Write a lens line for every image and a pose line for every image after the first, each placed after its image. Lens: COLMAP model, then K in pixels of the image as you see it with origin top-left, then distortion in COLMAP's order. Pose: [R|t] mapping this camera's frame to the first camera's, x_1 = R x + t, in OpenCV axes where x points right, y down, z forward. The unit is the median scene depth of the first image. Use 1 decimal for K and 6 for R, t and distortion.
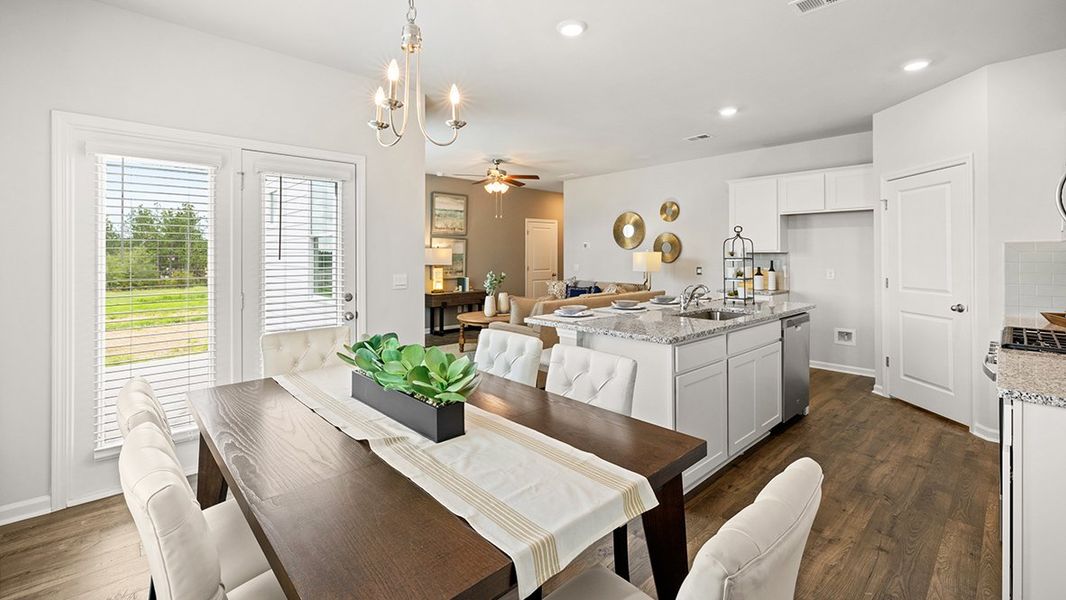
lens RADIAL K [[456.7, 0, 529.7], [0, 456.7, 256.8], [0, 0, 1]] dist [-0.001044, -0.000301]
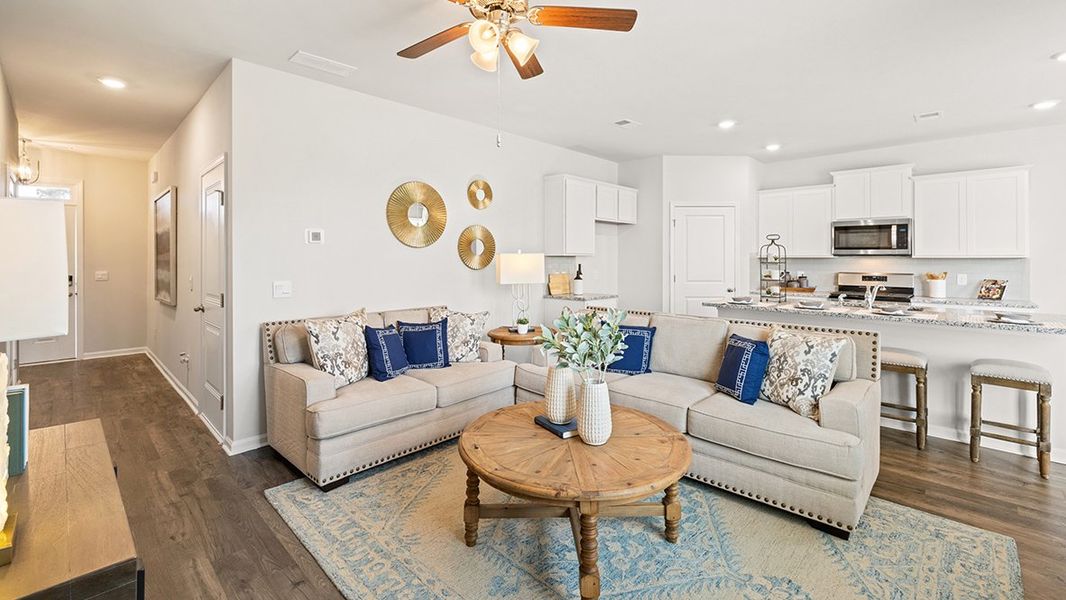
lens RADIAL K [[456.7, 0, 529.7], [0, 456.7, 256.8], [0, 0, 1]] dist [-0.001044, -0.000301]
pose [[-0.050408, 0.003188, 0.998724, -0.332890], [0.000934, 0.999995, -0.003145, -0.003609], [-0.998728, 0.000775, -0.050411, 0.834164]]
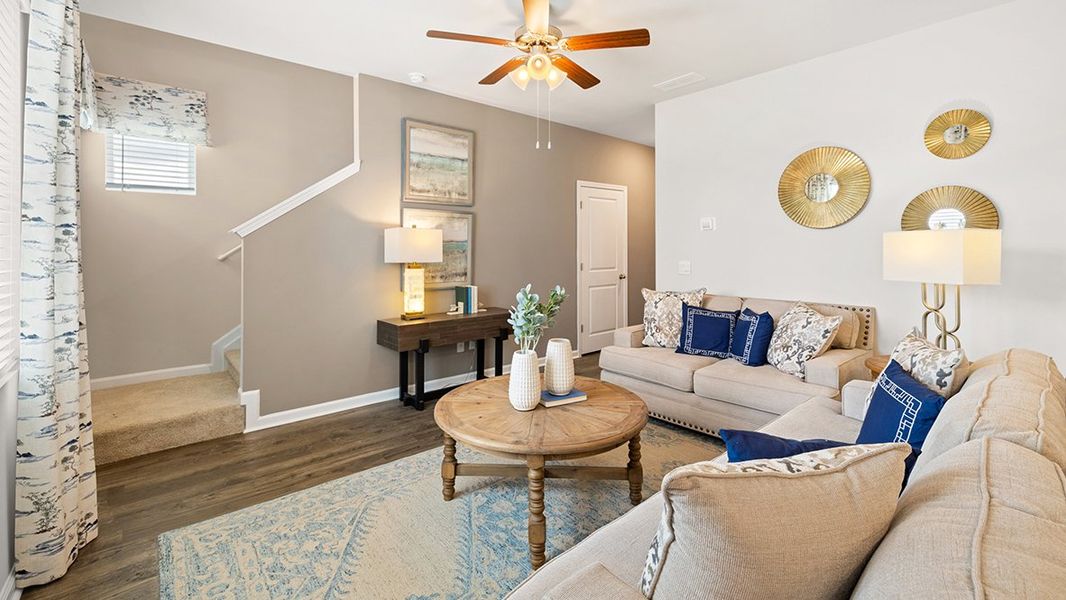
lens RADIAL K [[456.7, 0, 529.7], [0, 456.7, 256.8], [0, 0, 1]] dist [-0.001044, -0.000301]
pose [[0.999000, -0.000601, -0.044701, -0.052006], [0.001342, 0.999862, 0.016540, 0.003531], [0.044685, -0.016583, 0.998863, 0.499087]]
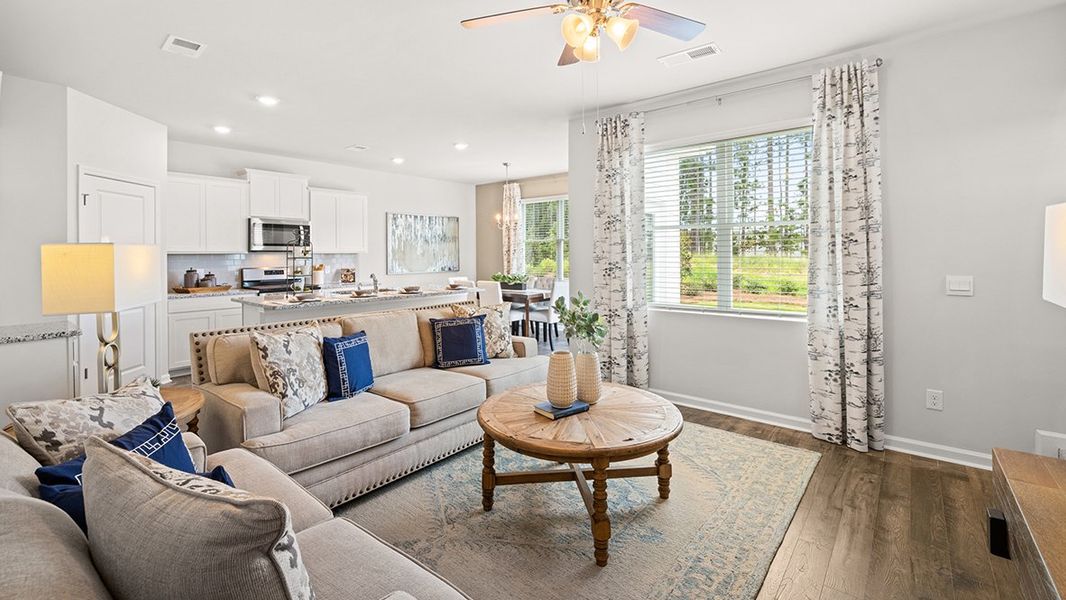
lens RADIAL K [[456.7, 0, 529.7], [0, 456.7, 256.8], [0, 0, 1]] dist [-0.001044, -0.000301]
pose [[-0.992022, 0.007584, -0.125835, 0.012781], [0.006460, 0.999936, 0.009339, -0.002816], [0.125898, 0.008451, -0.992007, 1.097817]]
